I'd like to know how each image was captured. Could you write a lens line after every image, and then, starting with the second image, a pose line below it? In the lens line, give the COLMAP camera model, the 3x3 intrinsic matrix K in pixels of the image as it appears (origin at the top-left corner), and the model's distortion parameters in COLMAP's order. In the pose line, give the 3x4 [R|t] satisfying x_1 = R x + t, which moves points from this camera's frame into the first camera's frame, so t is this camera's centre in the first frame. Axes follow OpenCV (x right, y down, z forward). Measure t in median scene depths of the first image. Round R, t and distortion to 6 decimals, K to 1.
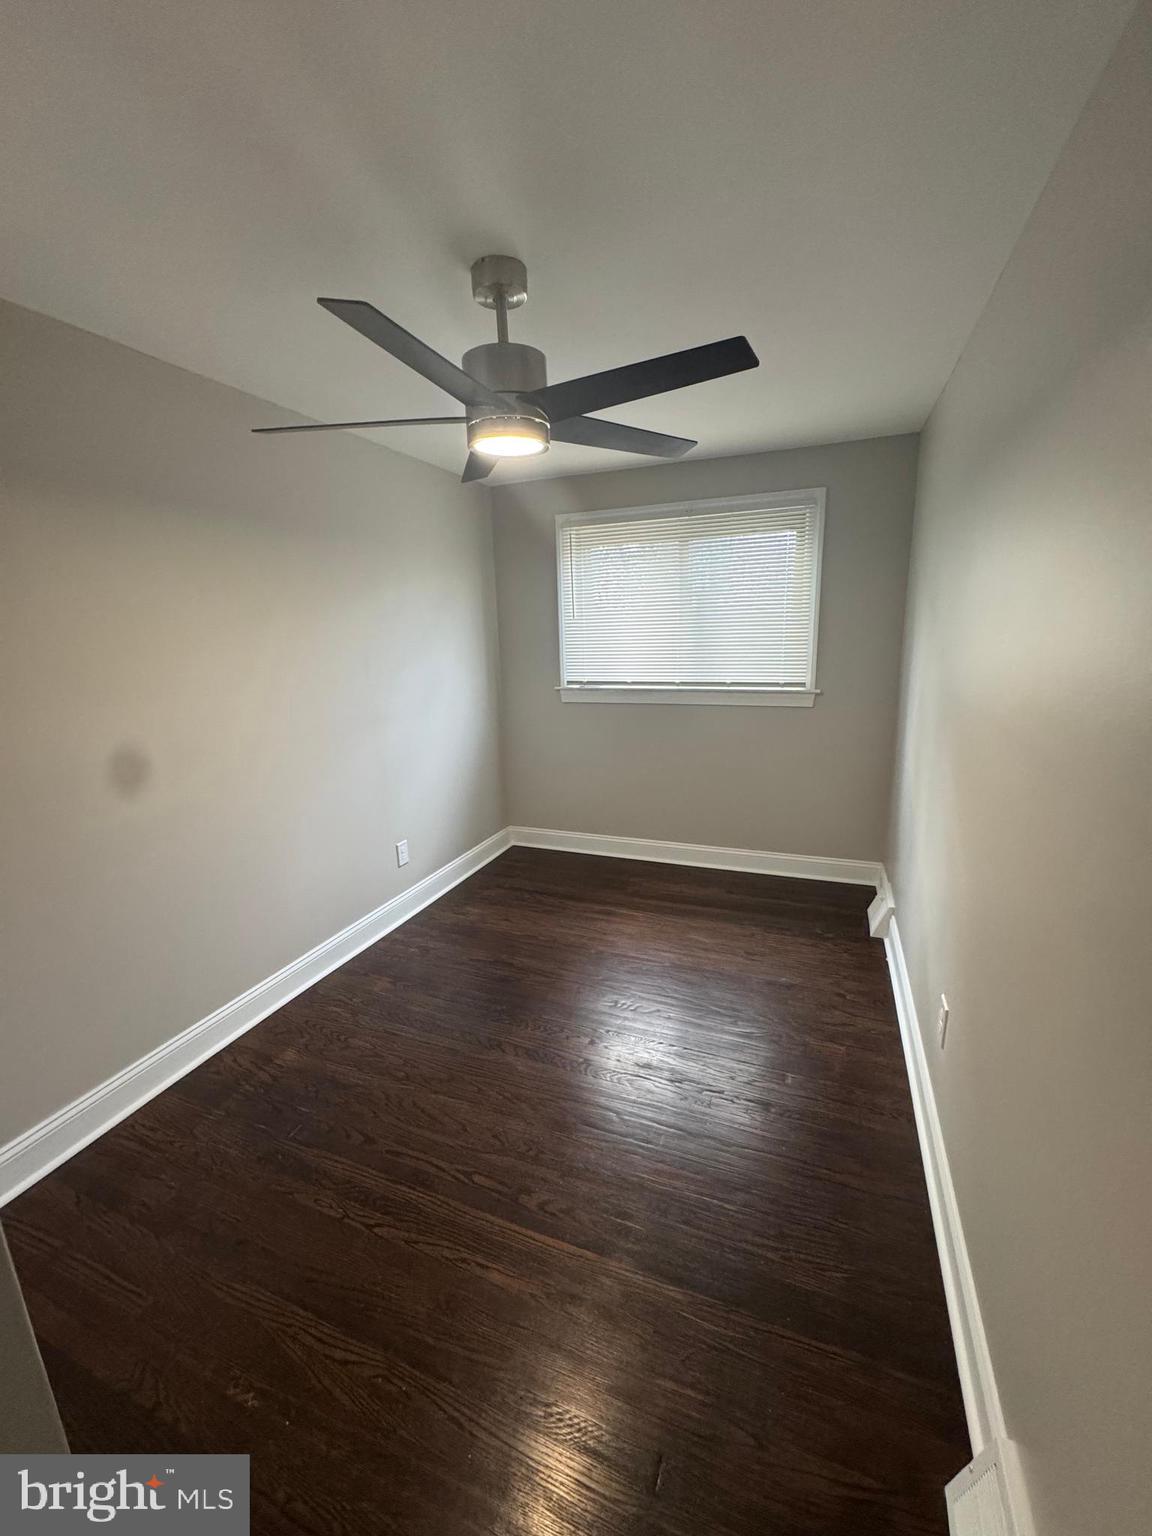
lens RADIAL K [[607.0, 0, 582.6], [0, 607.0, 766.9], [0, 0, 1]] dist [-0.000973, 0.000001]
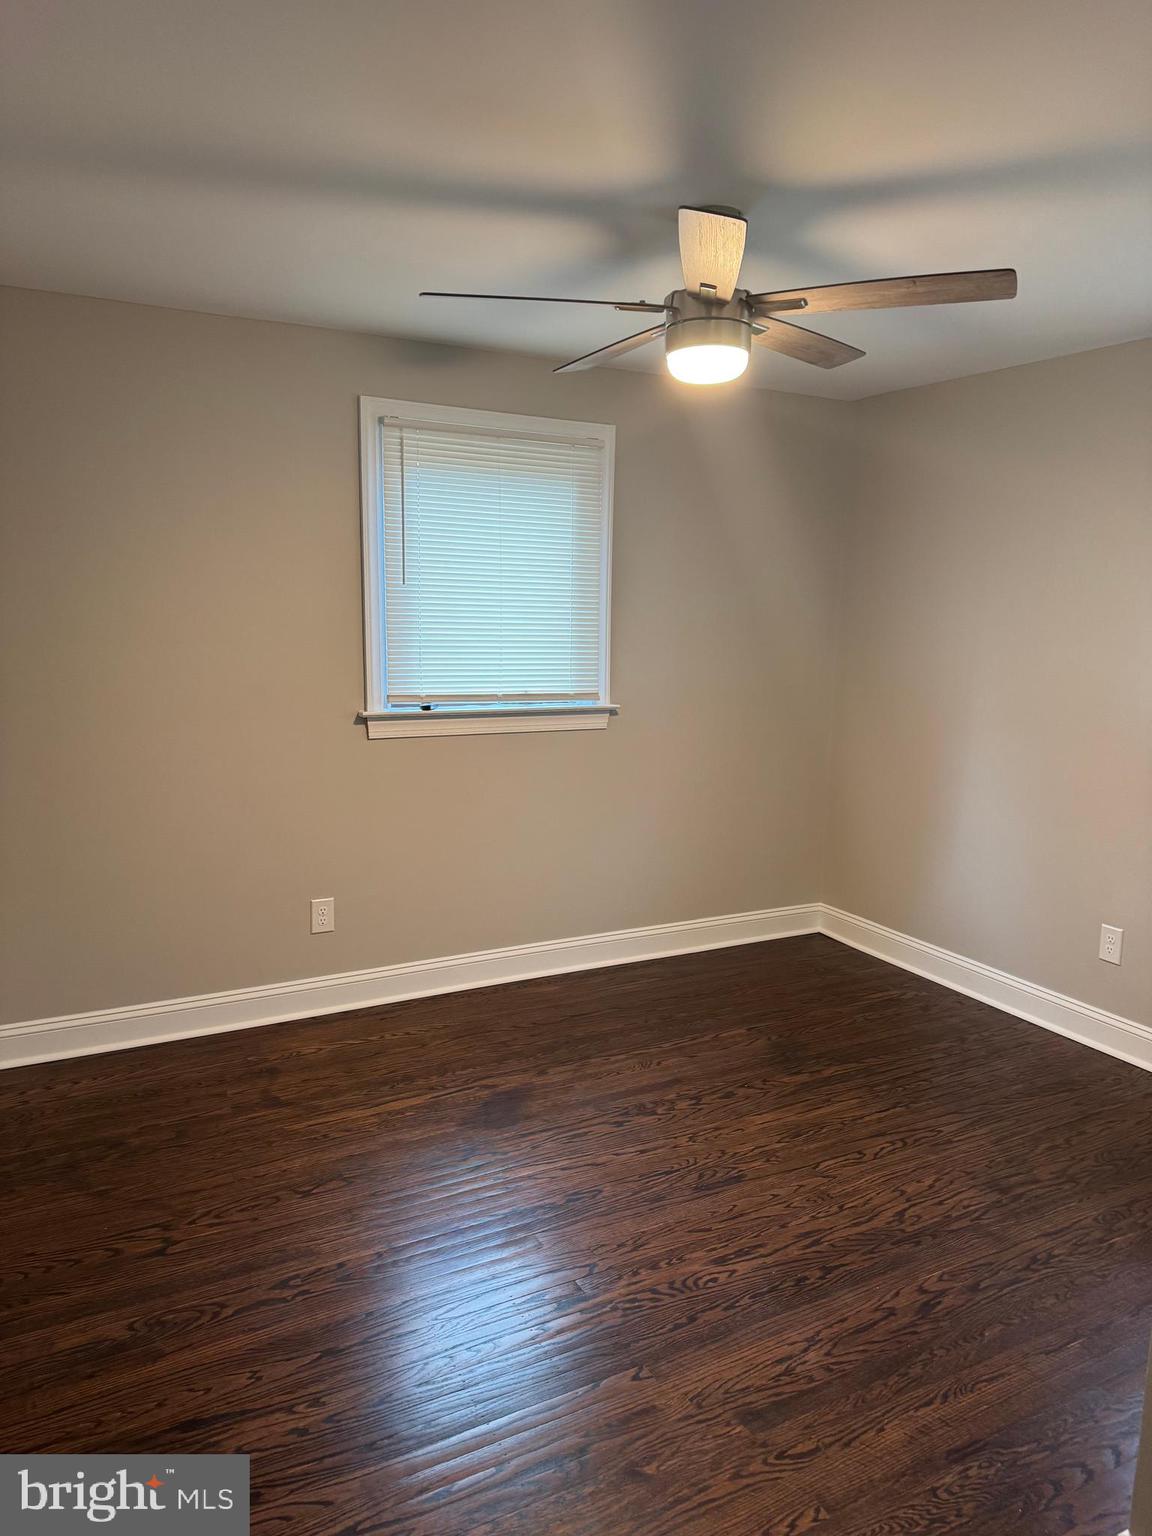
lens RADIAL K [[1057.6, 0, 576.0], [0, 1057.6, 768.0], [0, 0, 1]] dist [0.161642, -0.155144]
pose [[0.636130, -0.074136, 0.768012, -0.743659], [0.124226, 0.992228, -0.007115, -0.052499], [-0.761516, 0.099932, 0.640396, 0.256035]]
